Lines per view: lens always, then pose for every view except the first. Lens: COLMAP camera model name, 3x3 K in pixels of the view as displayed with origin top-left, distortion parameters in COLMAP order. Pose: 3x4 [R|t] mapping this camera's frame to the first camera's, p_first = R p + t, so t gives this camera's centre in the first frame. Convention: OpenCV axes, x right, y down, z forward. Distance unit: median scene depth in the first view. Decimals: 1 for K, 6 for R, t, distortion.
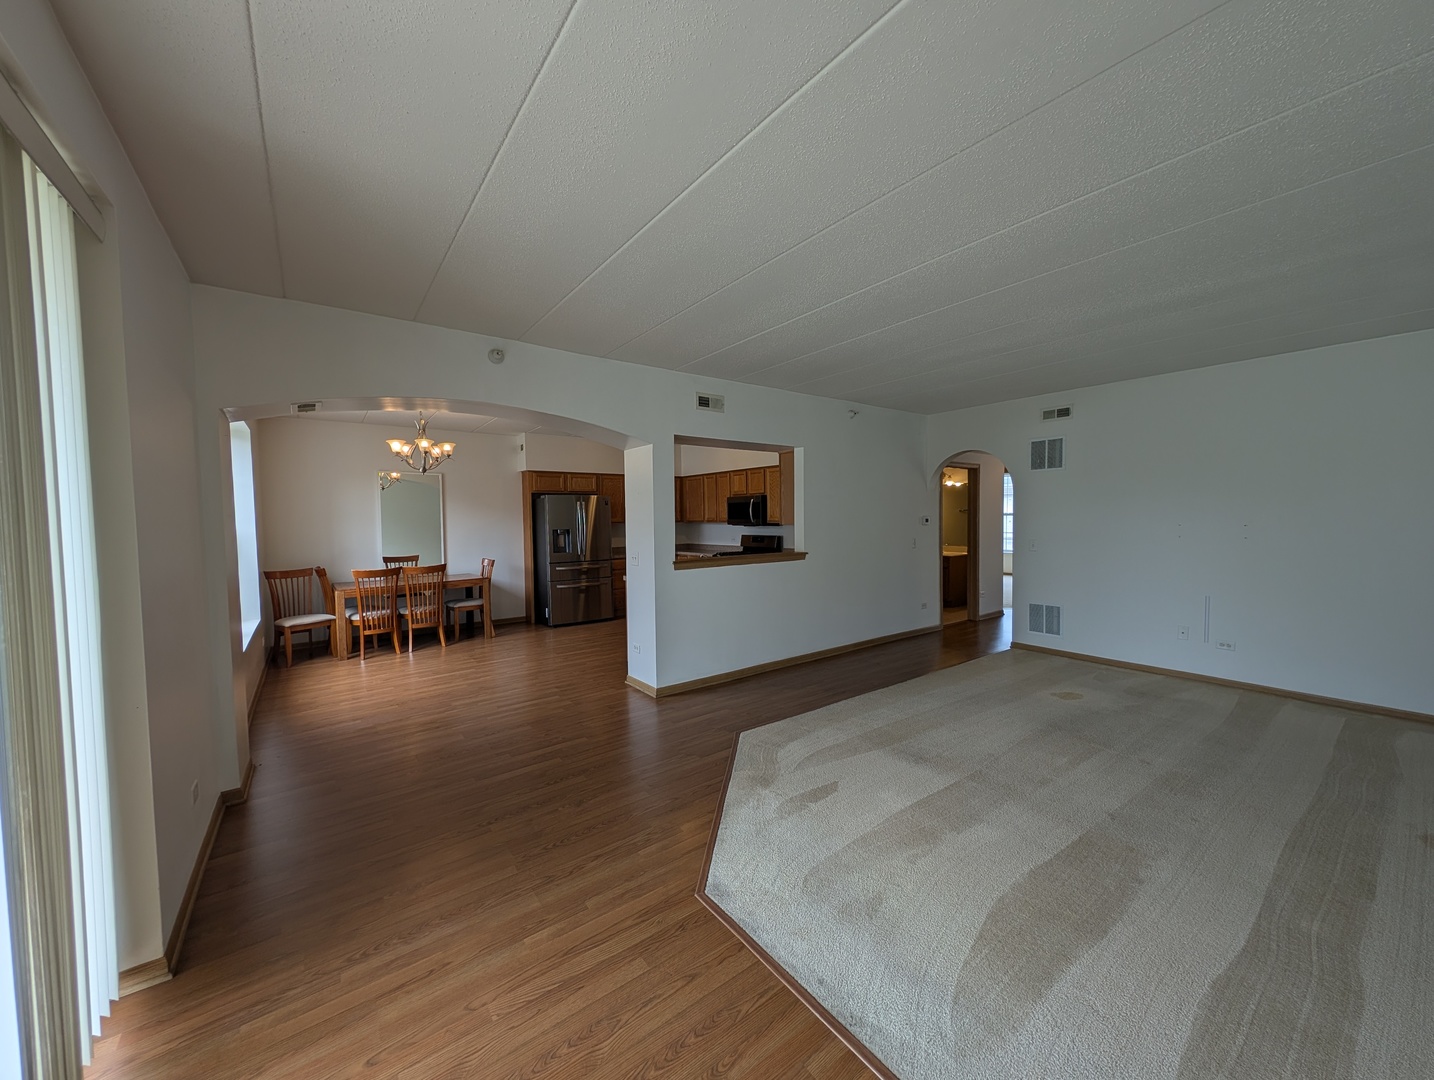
lens RADIAL K [[541.4, 0, 723.6], [0, 541.4, 541.3], [0, 0, 1]] dist [-0.000465, -0.000444]
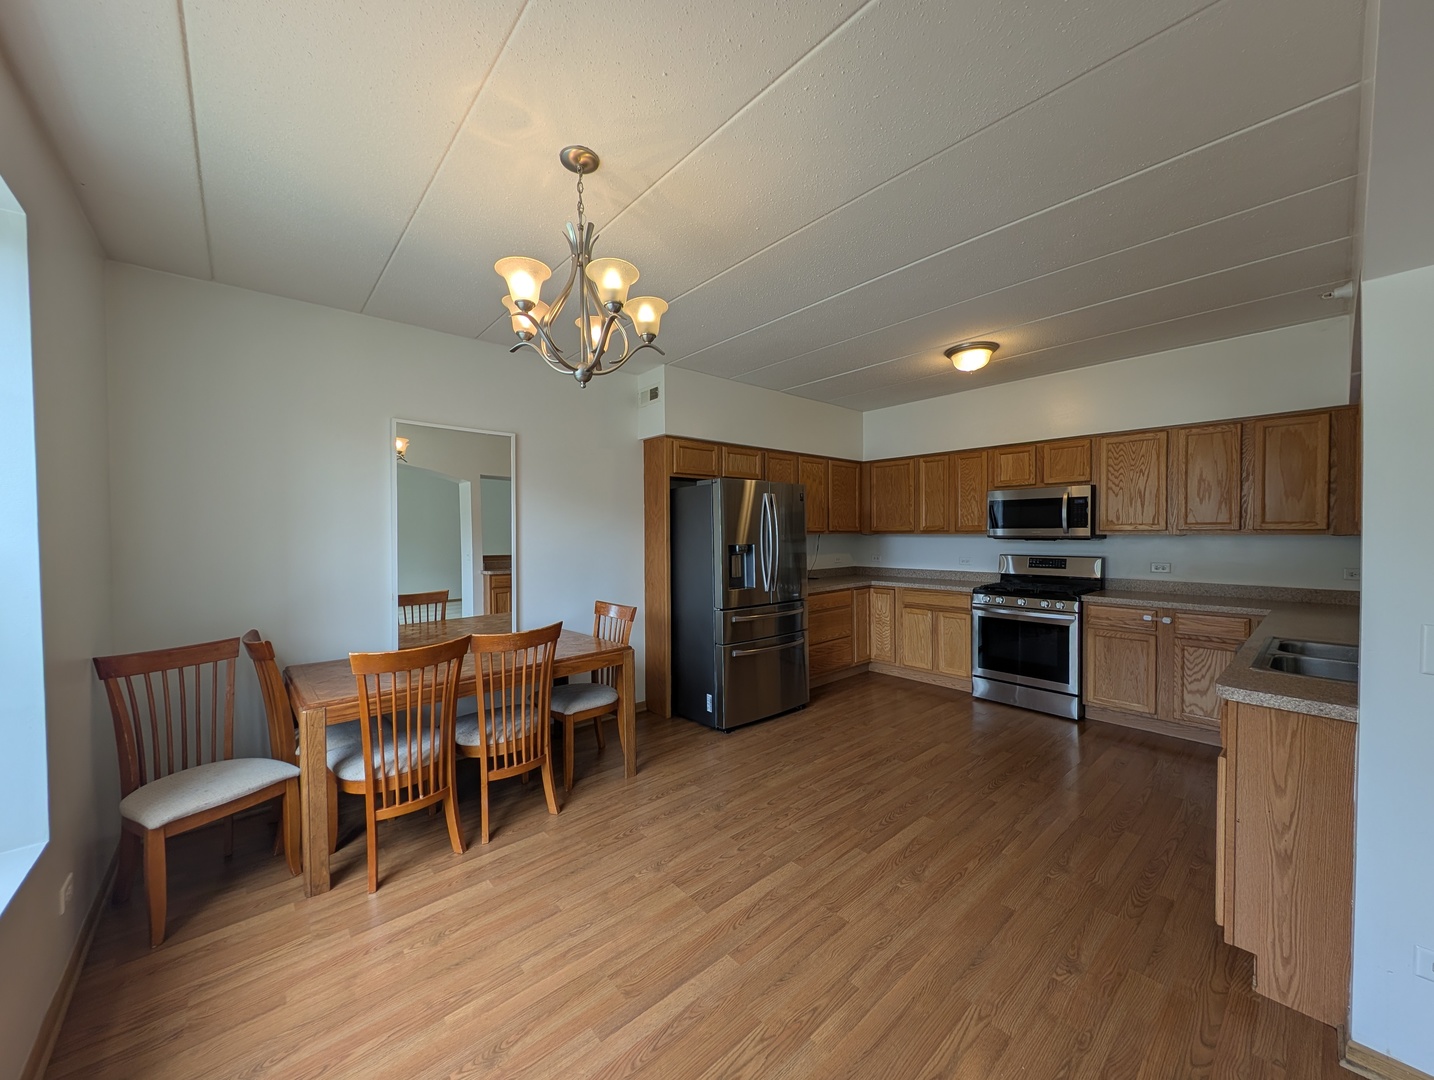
lens RADIAL K [[541.4, 0, 714.8], [0, 541.4, 536.0], [0, 0, 1]] dist [-0.000465, -0.000444]
pose [[0.997659, 0.008963, 0.067791, -0.438491], [-0.006438, 0.999281, -0.037373, -0.012118], [-0.068077, 0.036849, 0.996999, 0.576853]]
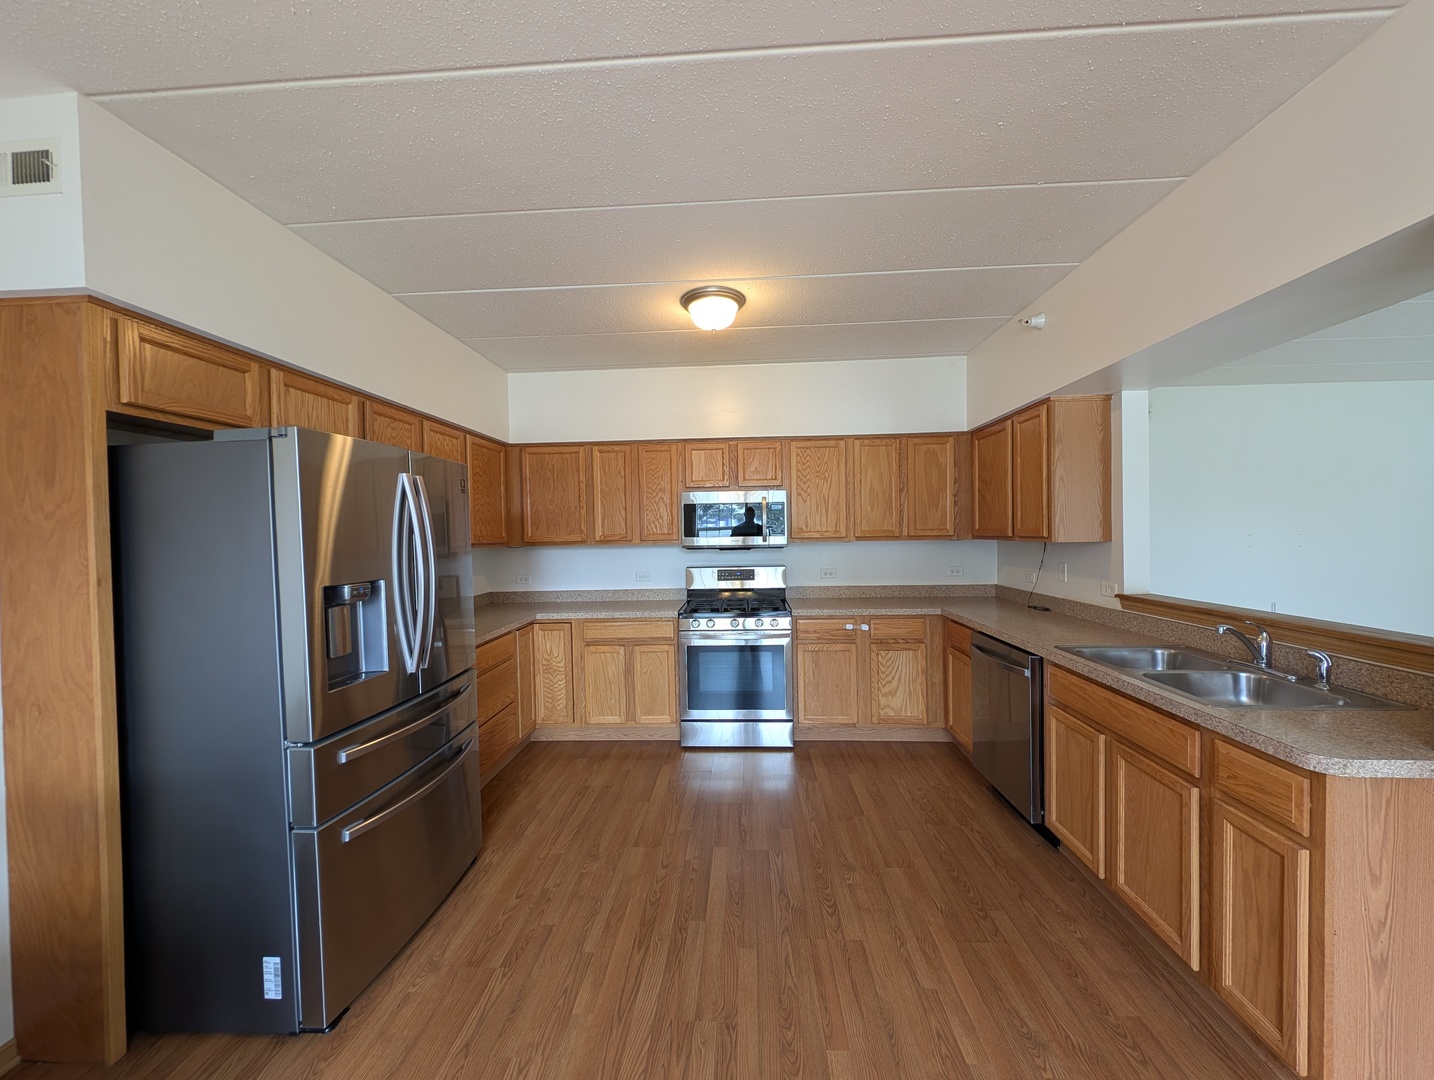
lens RADIAL K [[541.4, 0, 724.5], [0, 541.4, 538.8], [0, 0, 1]] dist [-0.000465, -0.000444]
pose [[0.643753, -0.006131, 0.765209, -0.457003], [0.042836, 0.998689, -0.028035, -0.032496], [-0.764034, 0.050826, 0.643171, 0.874844]]
